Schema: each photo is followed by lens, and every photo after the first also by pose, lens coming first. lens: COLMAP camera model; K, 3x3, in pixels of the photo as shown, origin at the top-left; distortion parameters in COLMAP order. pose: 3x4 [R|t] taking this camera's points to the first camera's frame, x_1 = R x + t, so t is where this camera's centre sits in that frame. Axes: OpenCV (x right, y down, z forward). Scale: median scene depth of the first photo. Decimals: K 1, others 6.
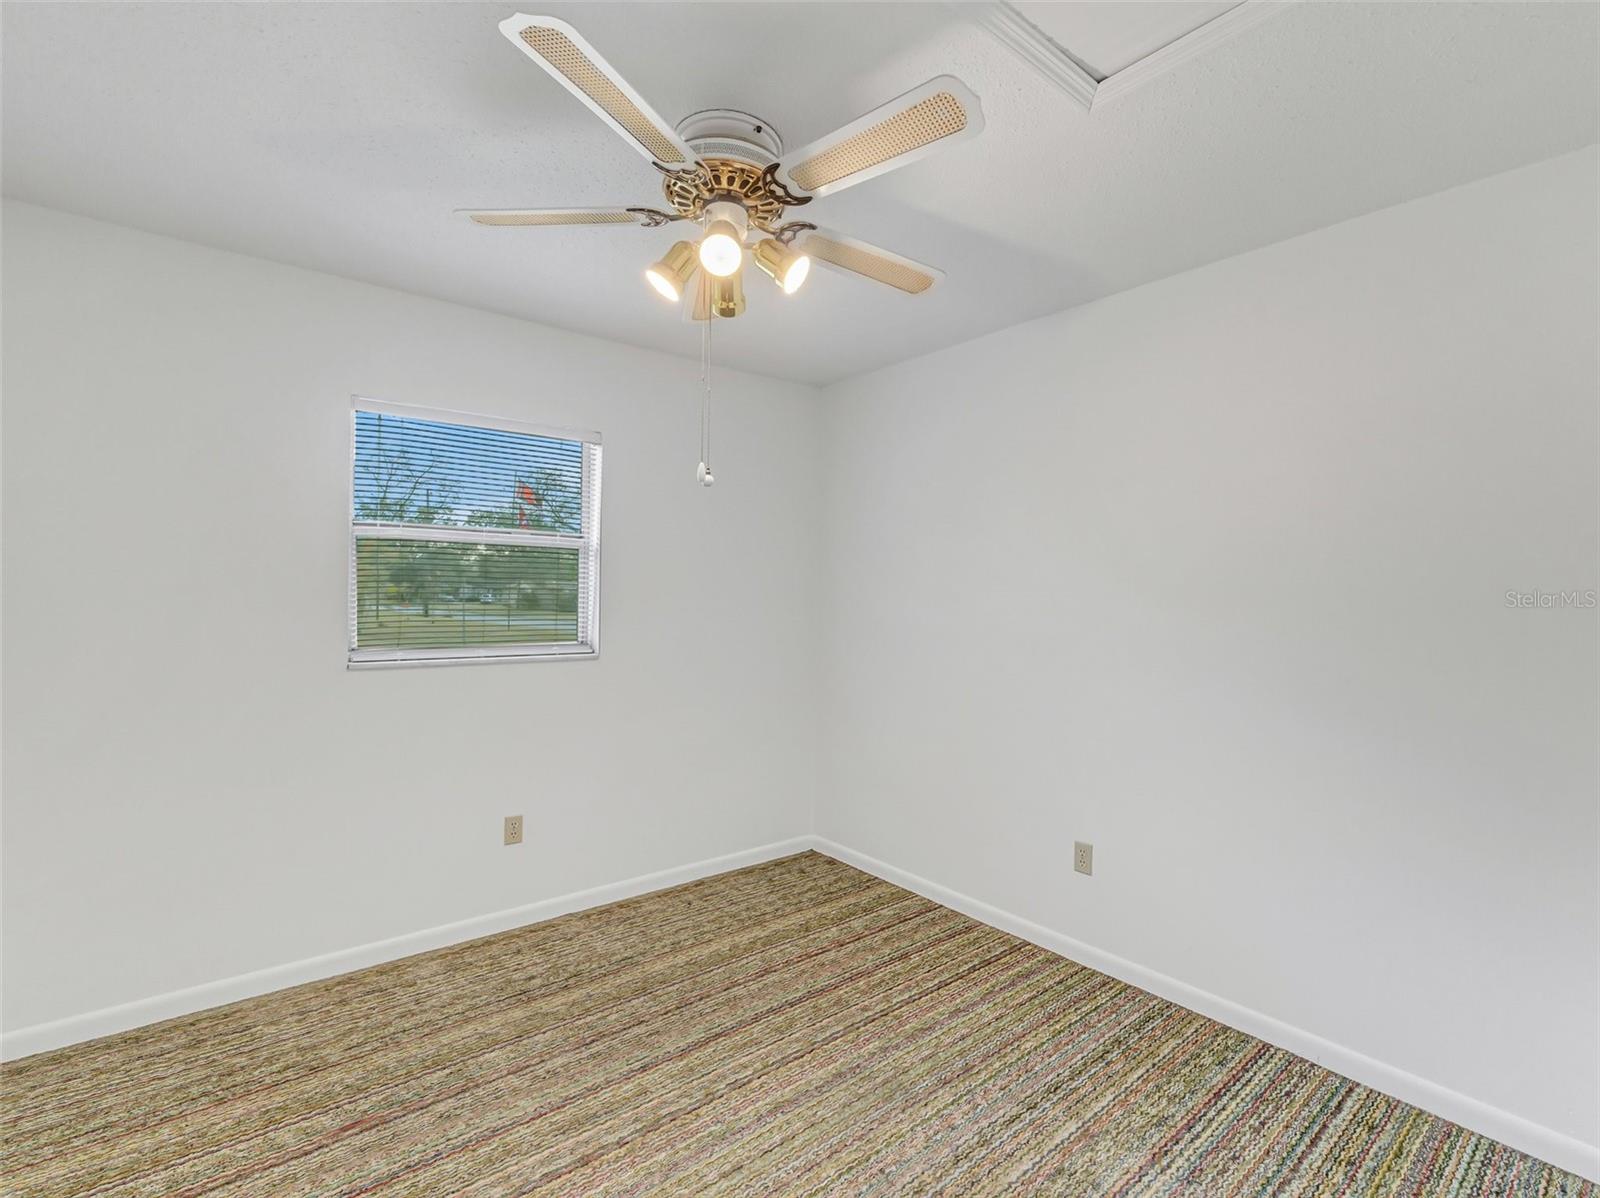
lens RADIAL K [[753.2, 0, 831.1], [0, 753.2, 611.3], [0, 0, 1]] dist [0.008850, -0.001036]
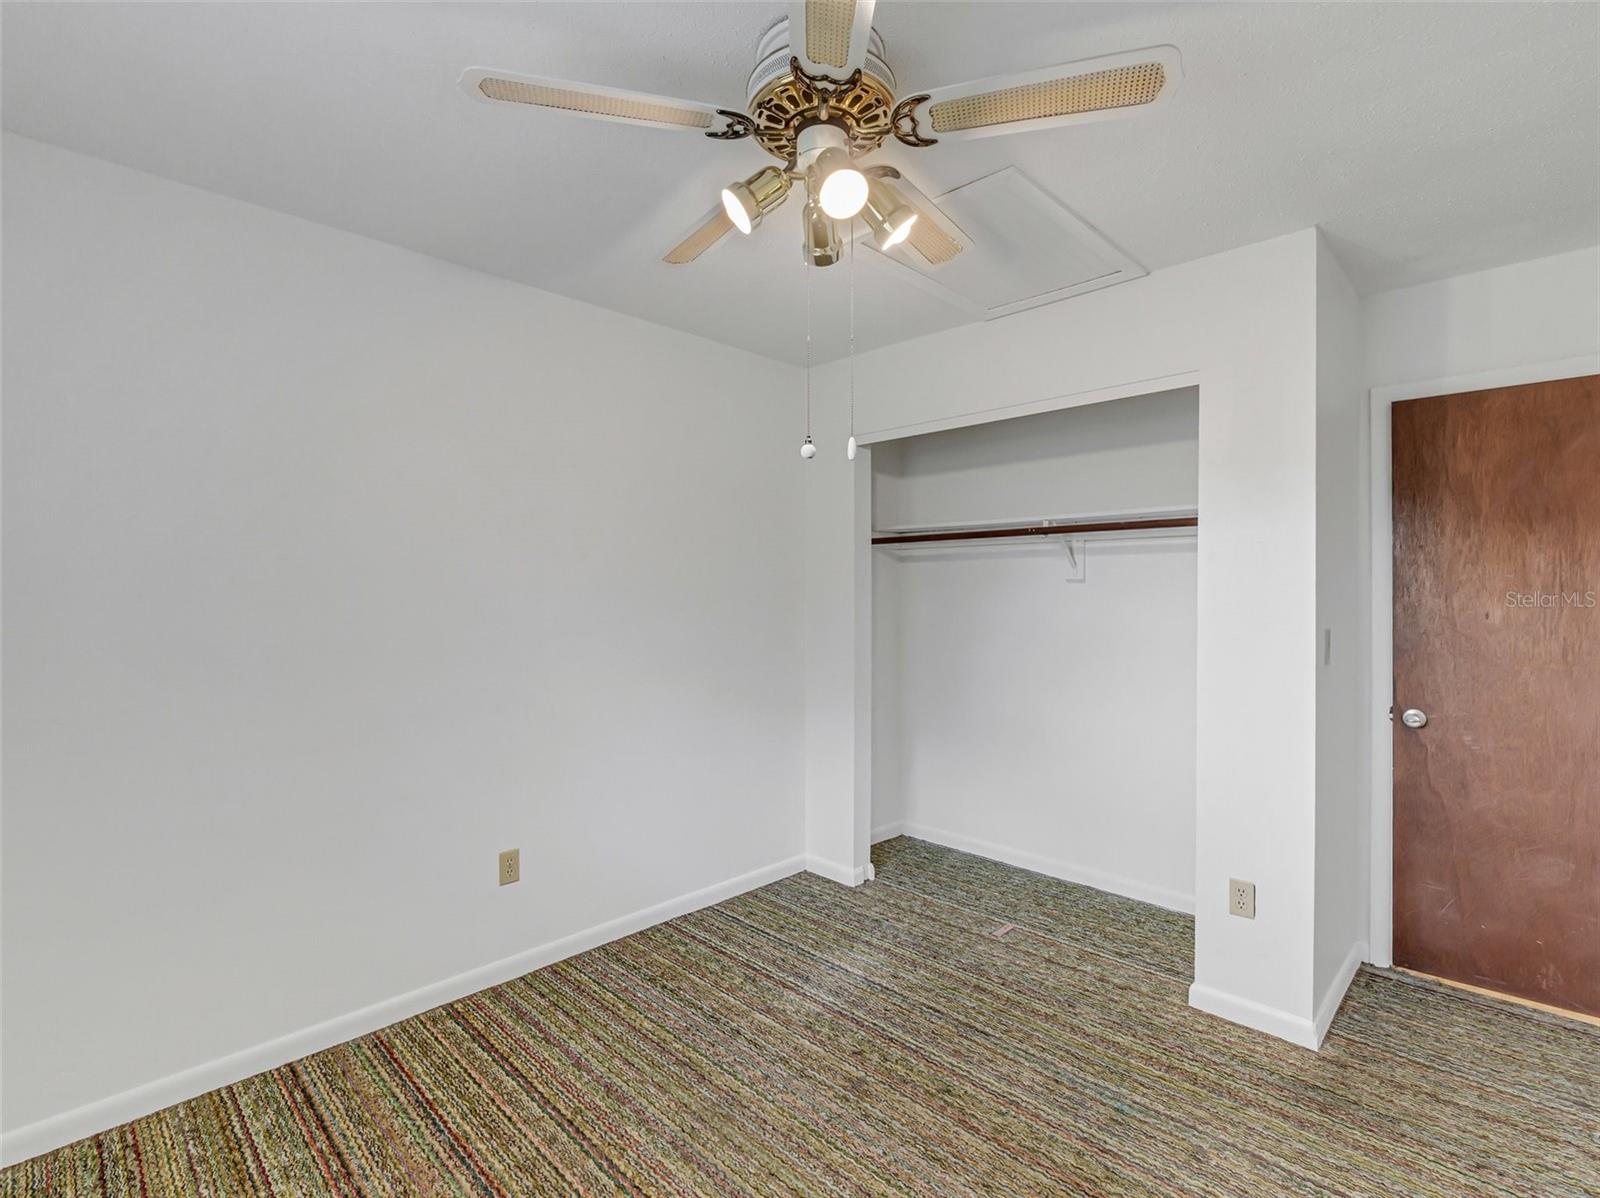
lens RADIAL K [[753.2, 0, 829.3], [0, 753.2, 602.3], [0, 0, 1]] dist [0.008850, -0.001036]
pose [[-0.103814, -0.029145, 0.994170, -0.683519], [0.015370, 0.999404, 0.030903, -0.026206], [-0.994478, 0.018488, -0.103304, 0.755240]]
